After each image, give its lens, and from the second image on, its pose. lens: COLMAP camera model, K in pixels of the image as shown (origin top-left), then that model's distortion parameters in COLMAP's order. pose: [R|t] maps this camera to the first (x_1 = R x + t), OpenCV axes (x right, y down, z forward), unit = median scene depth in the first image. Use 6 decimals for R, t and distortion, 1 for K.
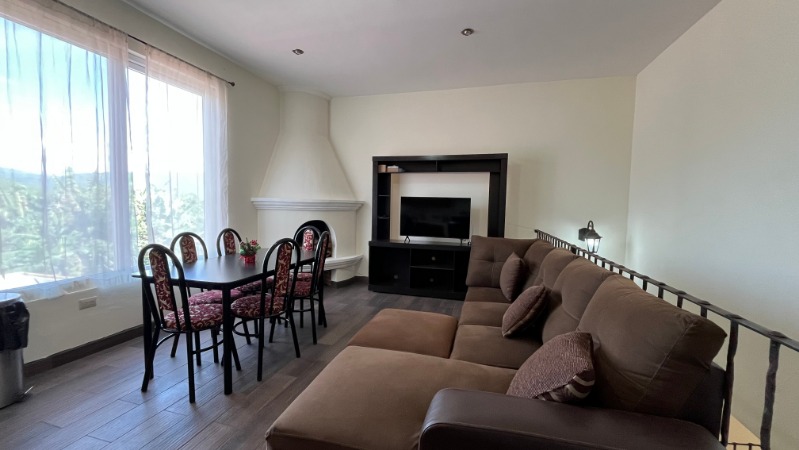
lens RADIAL K [[320.3, 0, 399.5], [0, 320.3, 225.0], [0, 0, 1]] dist [-0.011102, 0.000059]
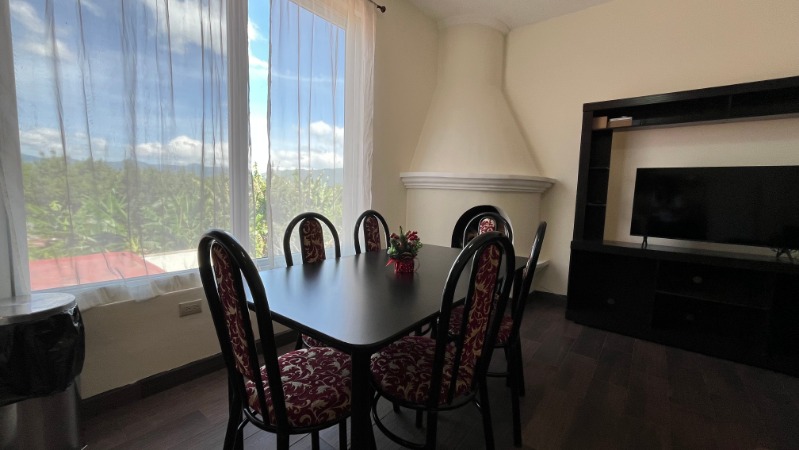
lens RADIAL K [[322.8, 0, 399.5], [0, 322.8, 225.0], [0, 0, 1]] dist [-0.000047, -0.000035]
pose [[0.918679, 0.044775, -0.392459, -0.232867], [-0.036094, 0.998914, 0.029475, 0.019033], [0.393353, -0.012912, 0.919297, 0.434735]]
